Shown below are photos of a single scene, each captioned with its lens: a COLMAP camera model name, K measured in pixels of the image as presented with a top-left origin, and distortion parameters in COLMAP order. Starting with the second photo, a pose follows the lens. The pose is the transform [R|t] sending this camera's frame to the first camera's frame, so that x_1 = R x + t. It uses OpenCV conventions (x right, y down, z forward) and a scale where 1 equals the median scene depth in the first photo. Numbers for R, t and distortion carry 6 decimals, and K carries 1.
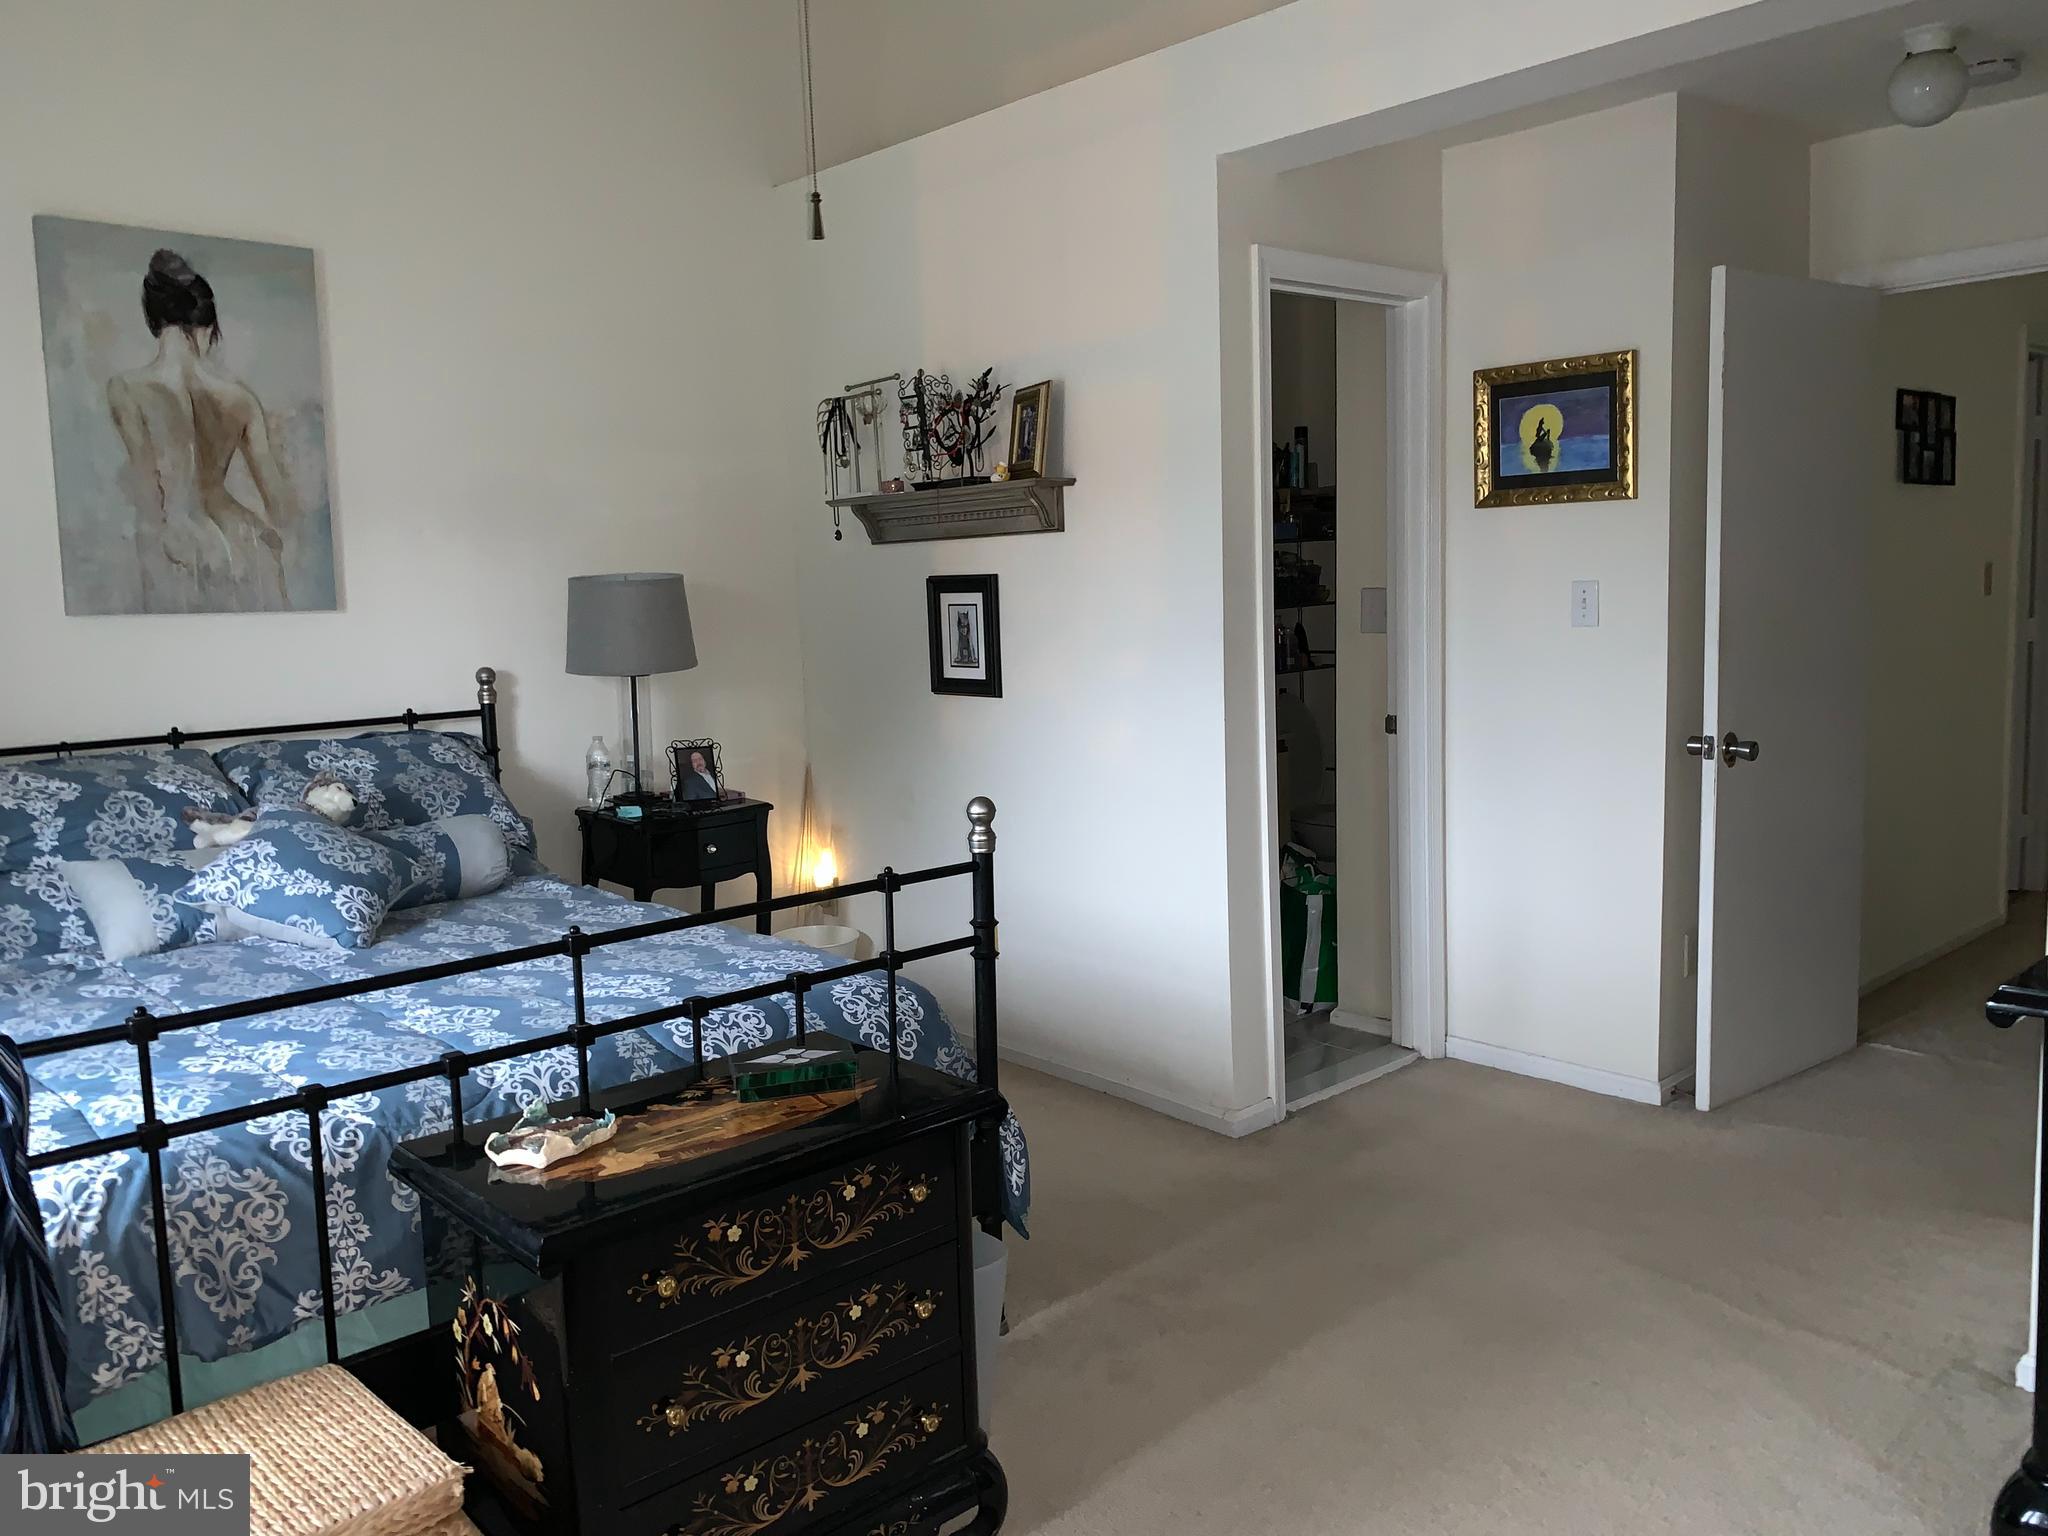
lens RADIAL K [[1575.3, 0, 1024.2], [0, 1575.3, 761.2], [0, 0, 1]] dist [0.001711, -0.000021]
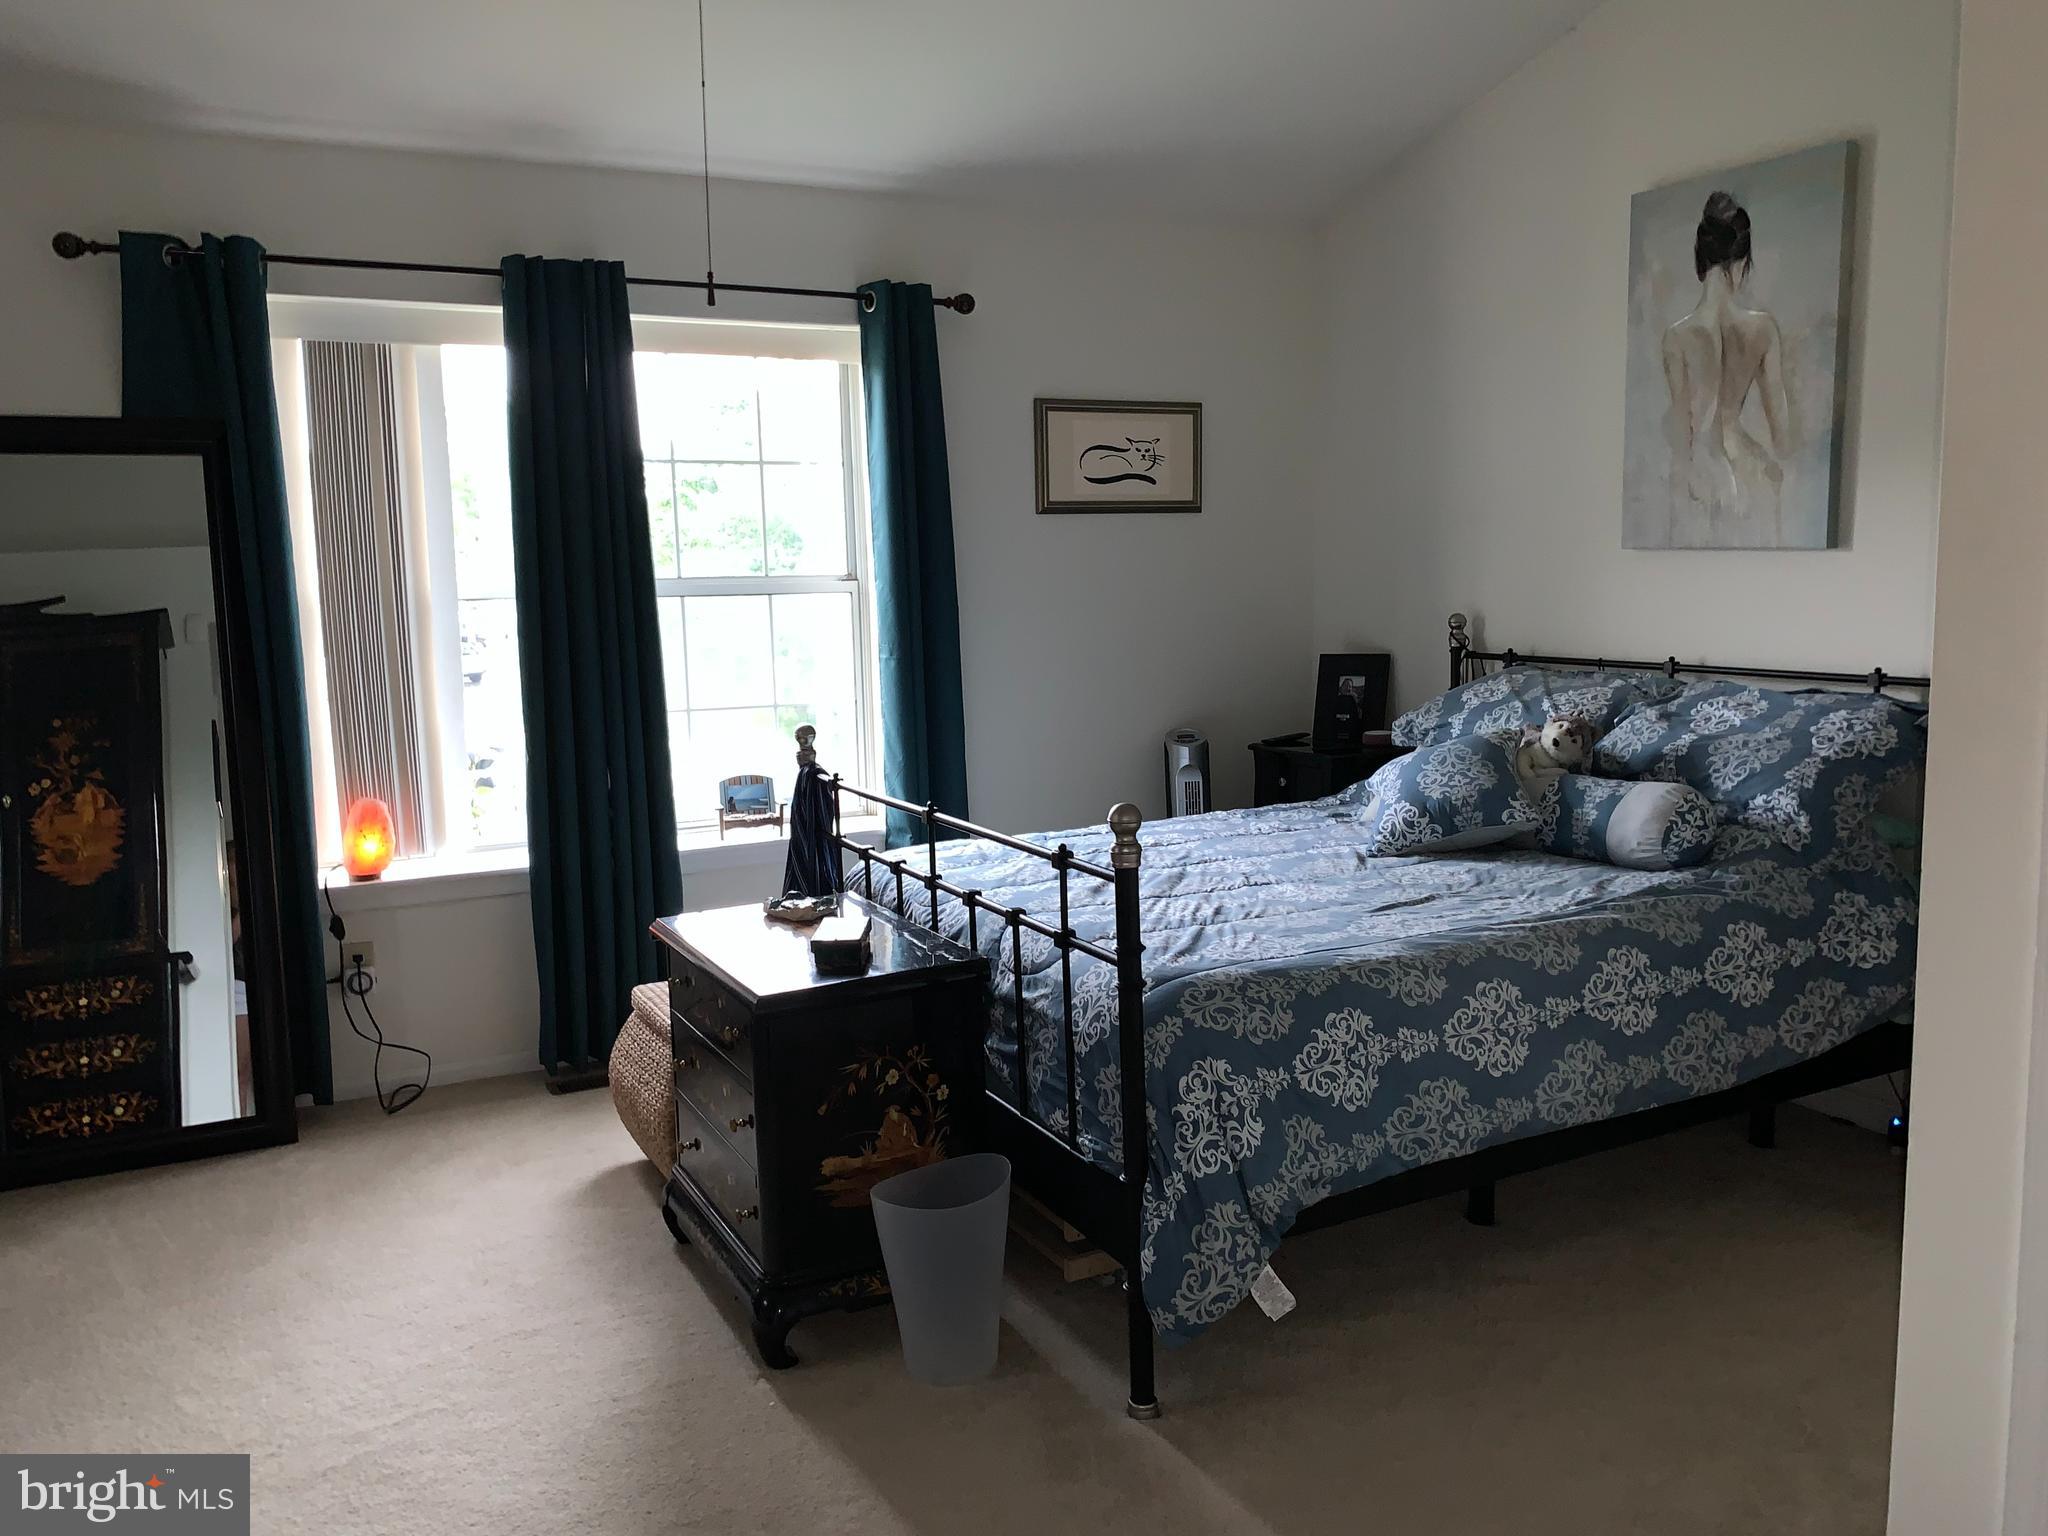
lens RADIAL K [[1575.3, 0, 1026.0], [0, 1575.3, 770.0], [0, 0, 1]] dist [0.001711, -0.000021]
pose [[-0.262928, 0.155175, -0.952255, 0.596355], [-0.090079, 0.978722, 0.184360, -0.104147], [0.960601, 0.134251, -0.243355, 0.857770]]
